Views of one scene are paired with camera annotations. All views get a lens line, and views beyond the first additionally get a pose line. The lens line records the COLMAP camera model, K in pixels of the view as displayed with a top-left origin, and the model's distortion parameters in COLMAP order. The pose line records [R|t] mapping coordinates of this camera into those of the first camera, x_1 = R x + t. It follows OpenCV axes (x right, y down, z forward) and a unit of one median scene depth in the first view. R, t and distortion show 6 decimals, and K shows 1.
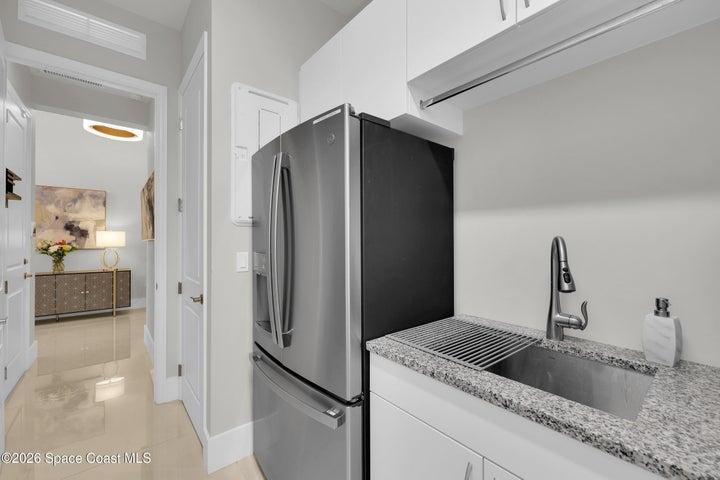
lens RADIAL K [[293.8, 0, 359.8], [0, 293.8, 239.2], [0, 0, 1]] dist [0.000463, -0.000857]
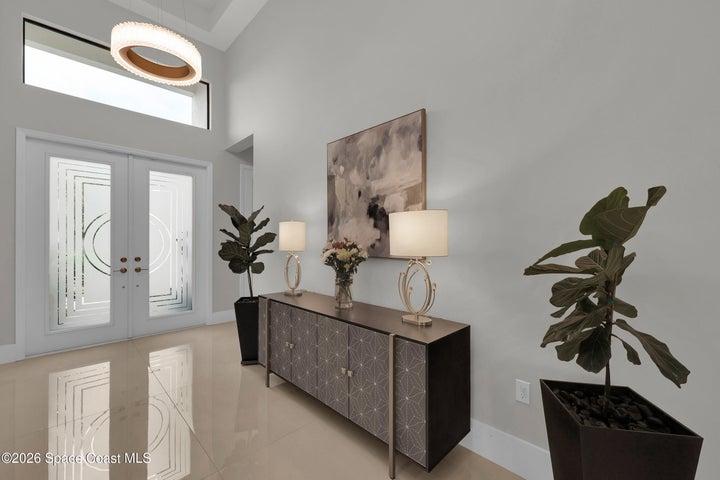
lens RADIAL K [[293.8, 0, 356.1], [0, 293.8, 239.4], [0, 0, 1]] dist [0.000463, -0.000857]
pose [[0.060066, -0.011483, -0.998128, -0.517444], [-0.003587, 0.999925, -0.011720, 0.010463], [0.998188, 0.004284, 0.060021, 0.935215]]
